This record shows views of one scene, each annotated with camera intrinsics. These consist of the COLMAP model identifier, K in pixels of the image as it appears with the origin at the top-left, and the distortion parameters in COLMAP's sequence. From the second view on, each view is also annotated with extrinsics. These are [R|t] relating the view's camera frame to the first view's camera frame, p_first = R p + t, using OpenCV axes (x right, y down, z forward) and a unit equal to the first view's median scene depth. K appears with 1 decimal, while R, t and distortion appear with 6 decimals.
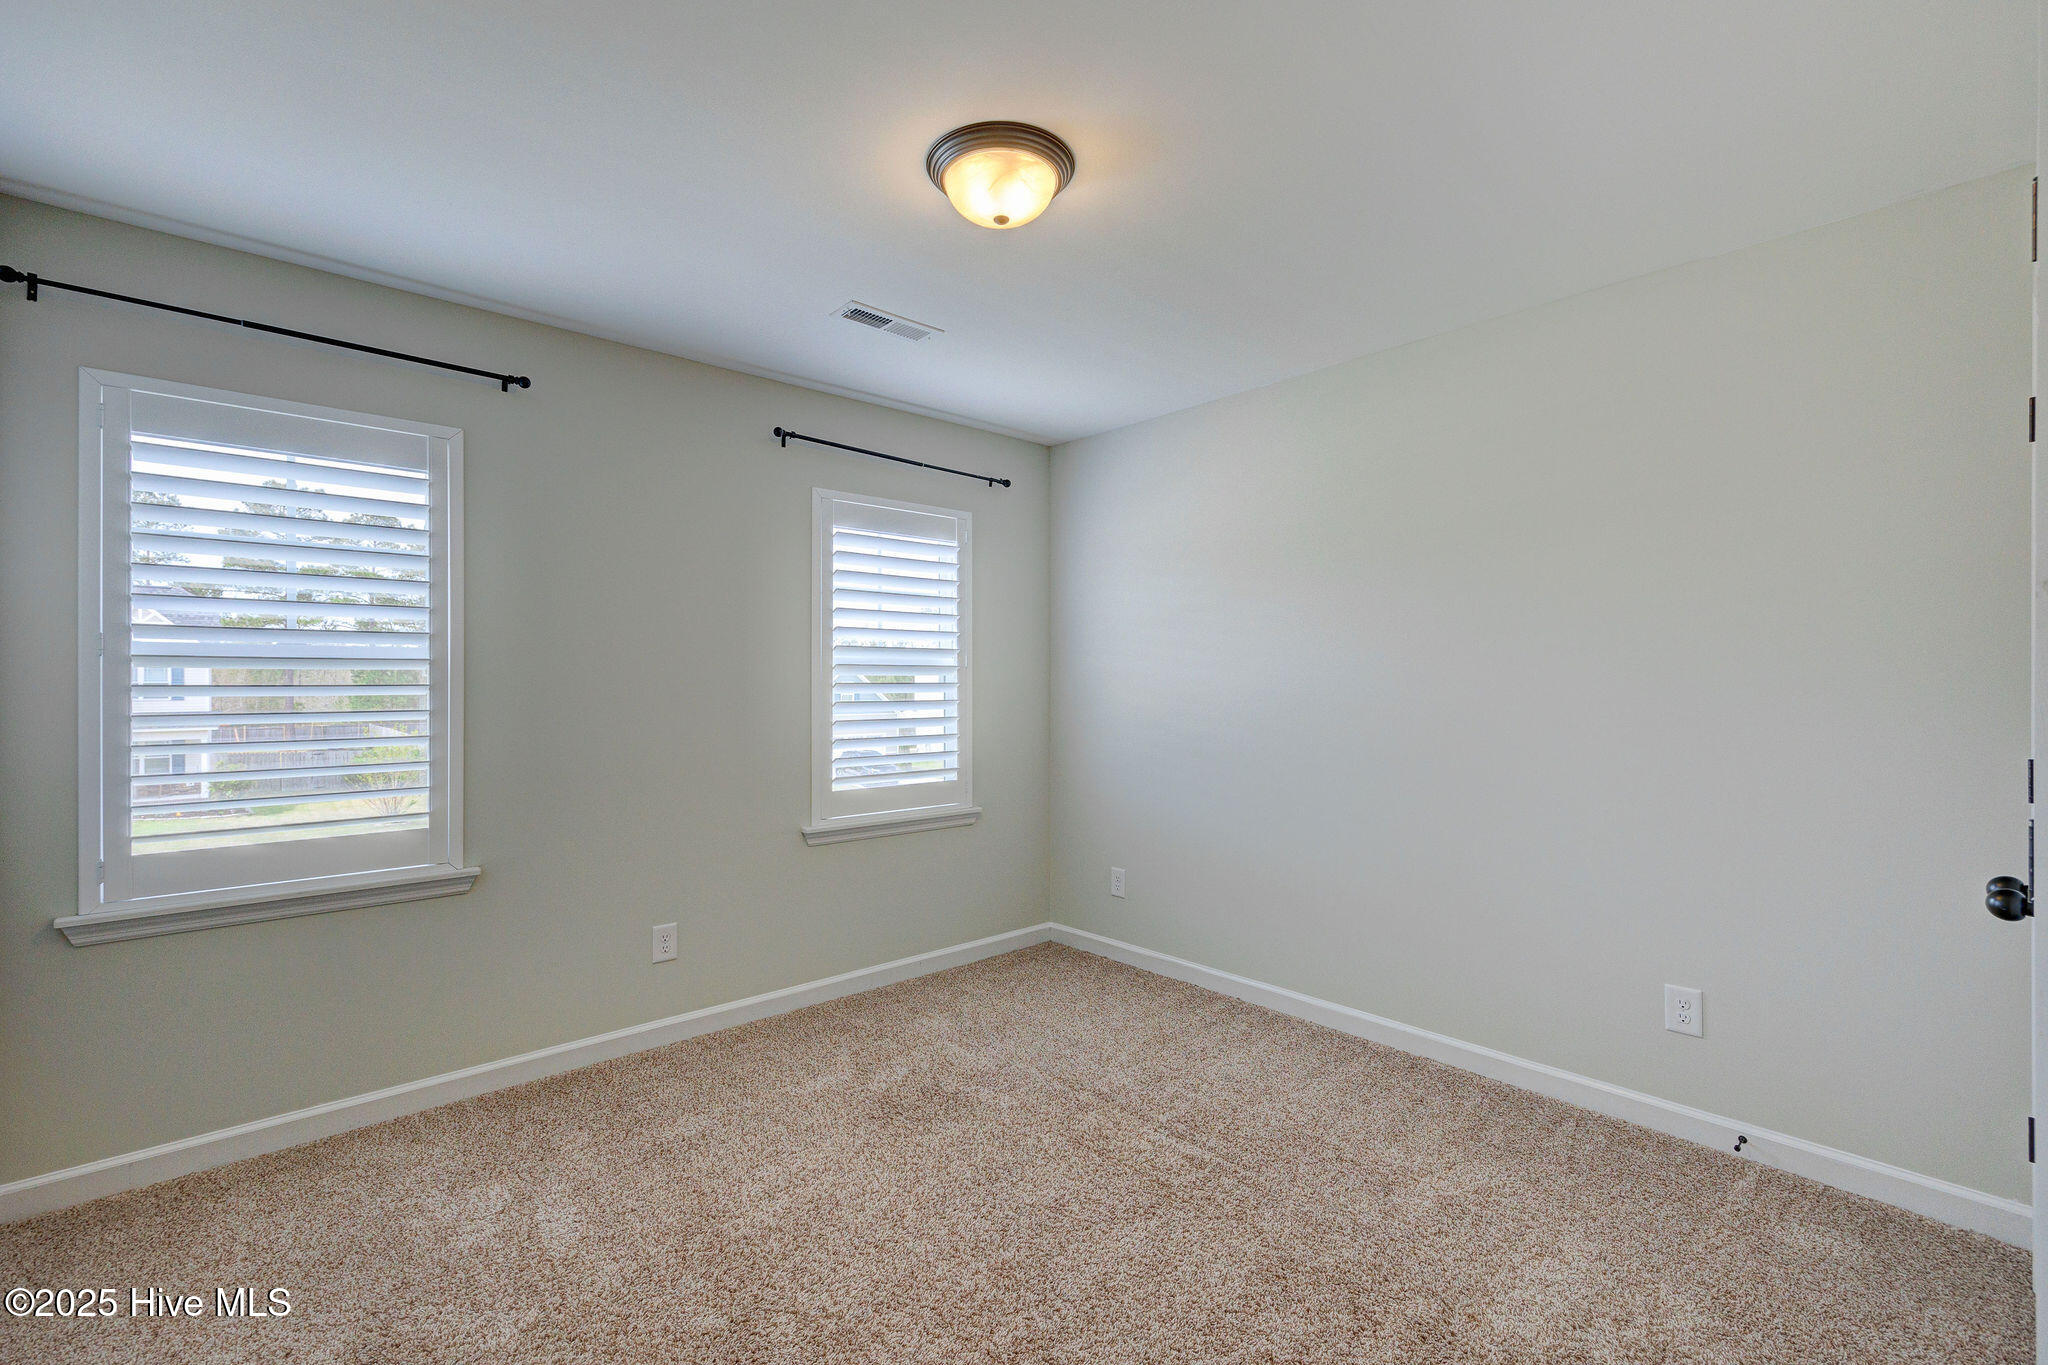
lens RADIAL K [[847.9, 0, 1024.7], [0, 847.9, 686.0], [0, 0, 1]] dist [-0.001265, -0.000633]
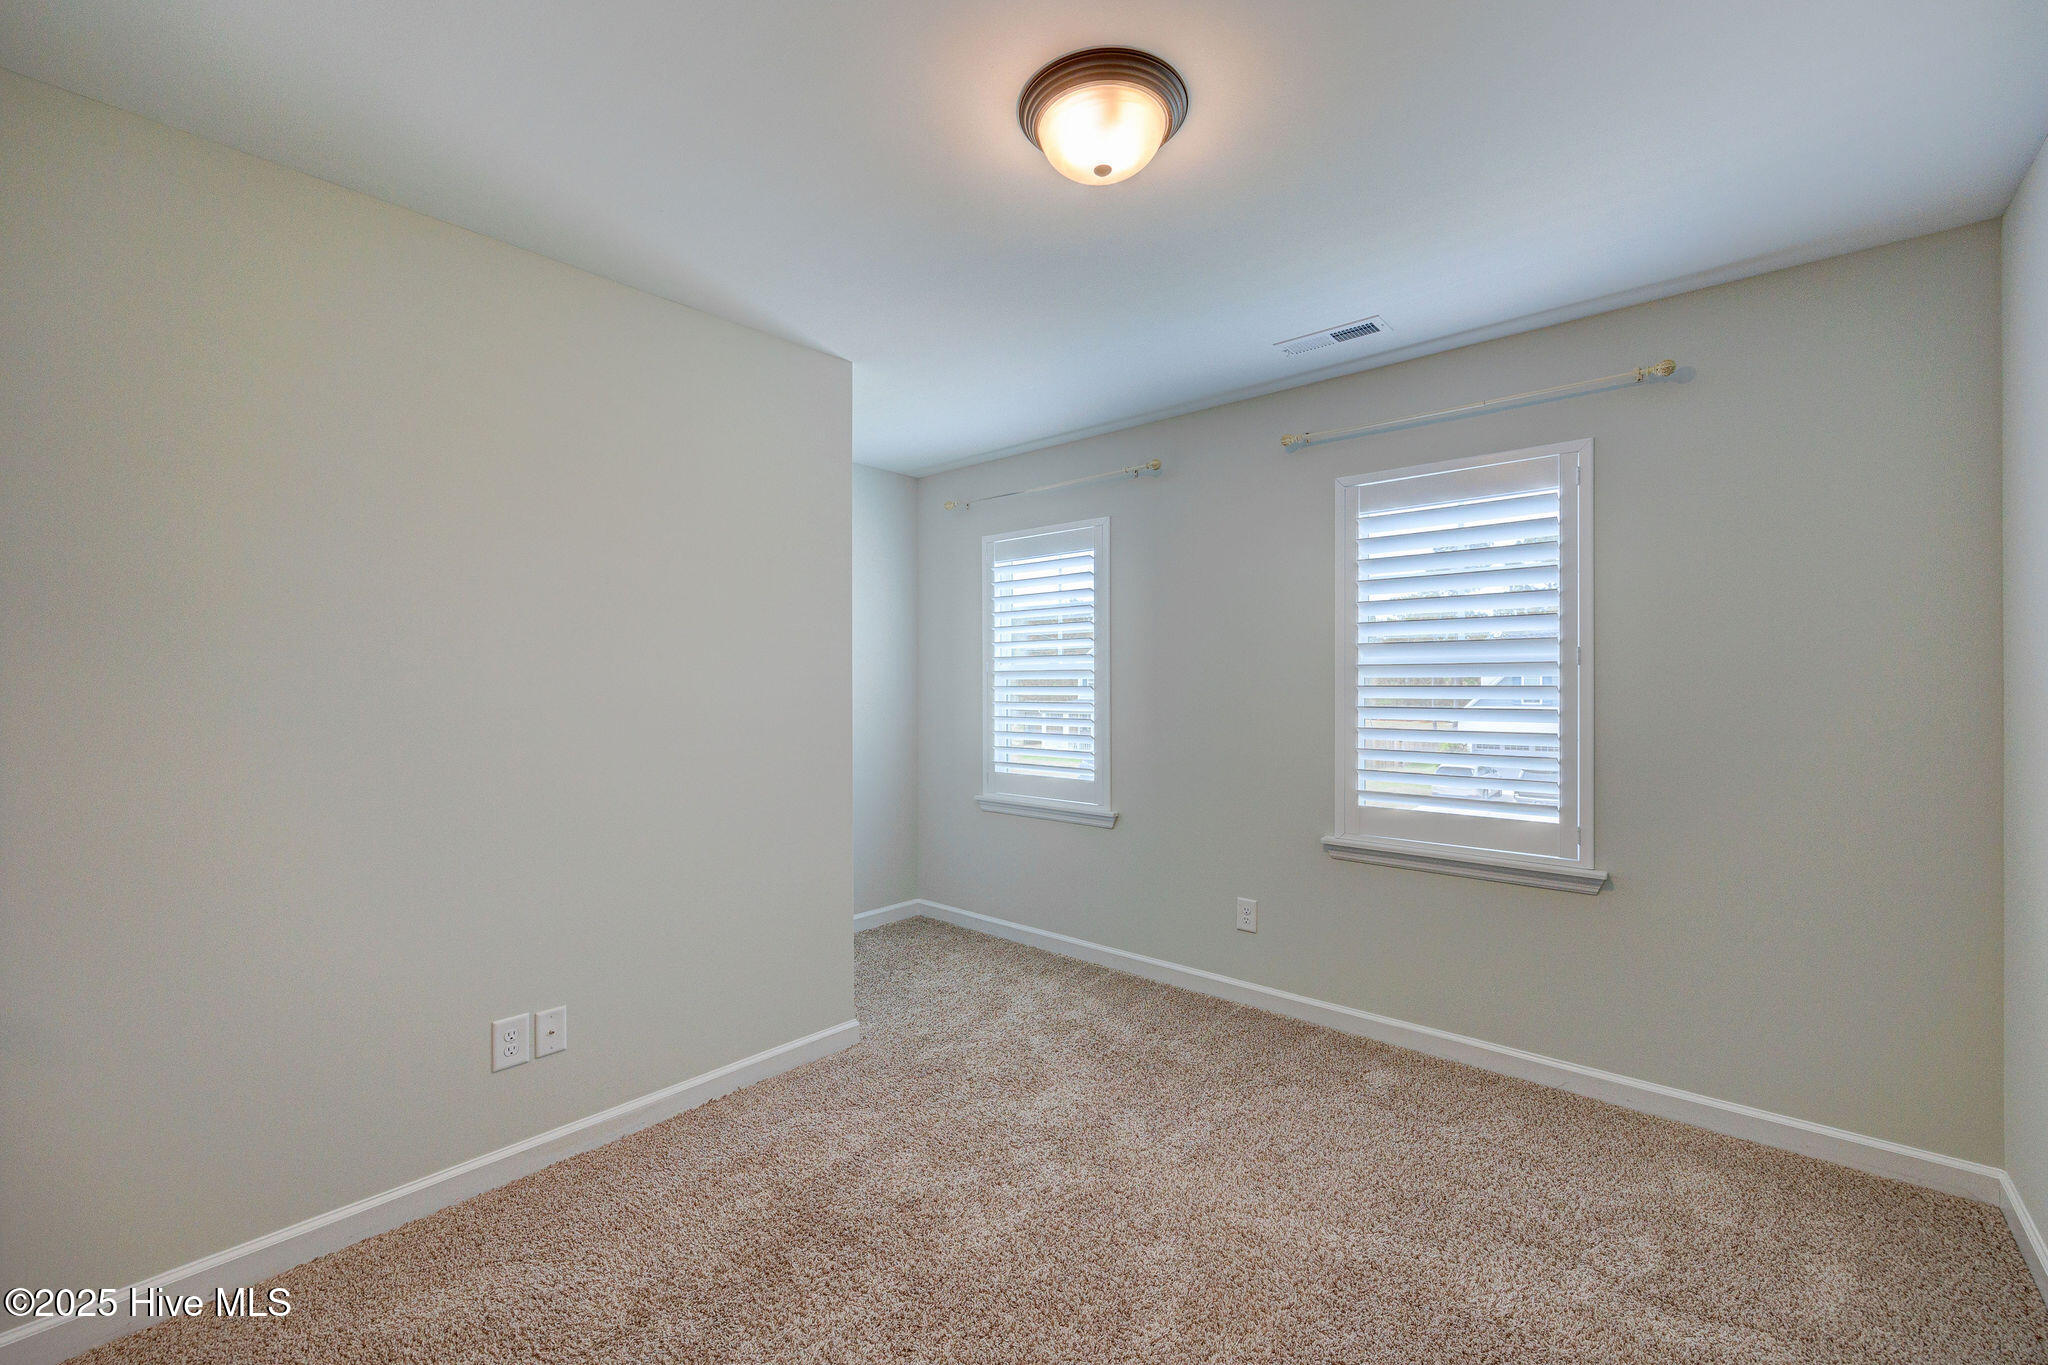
lens RADIAL K [[847.9, 0, 1024.7], [0, 847.9, 686.0], [0, 0, 1]] dist [-0.001265, -0.000633]
pose [[0.131019, 0.000219, -0.991380, 0.627389], [-0.001826, 0.999998, -0.000020, -0.002973], [0.991378, 0.001813, 0.131020, 0.526526]]
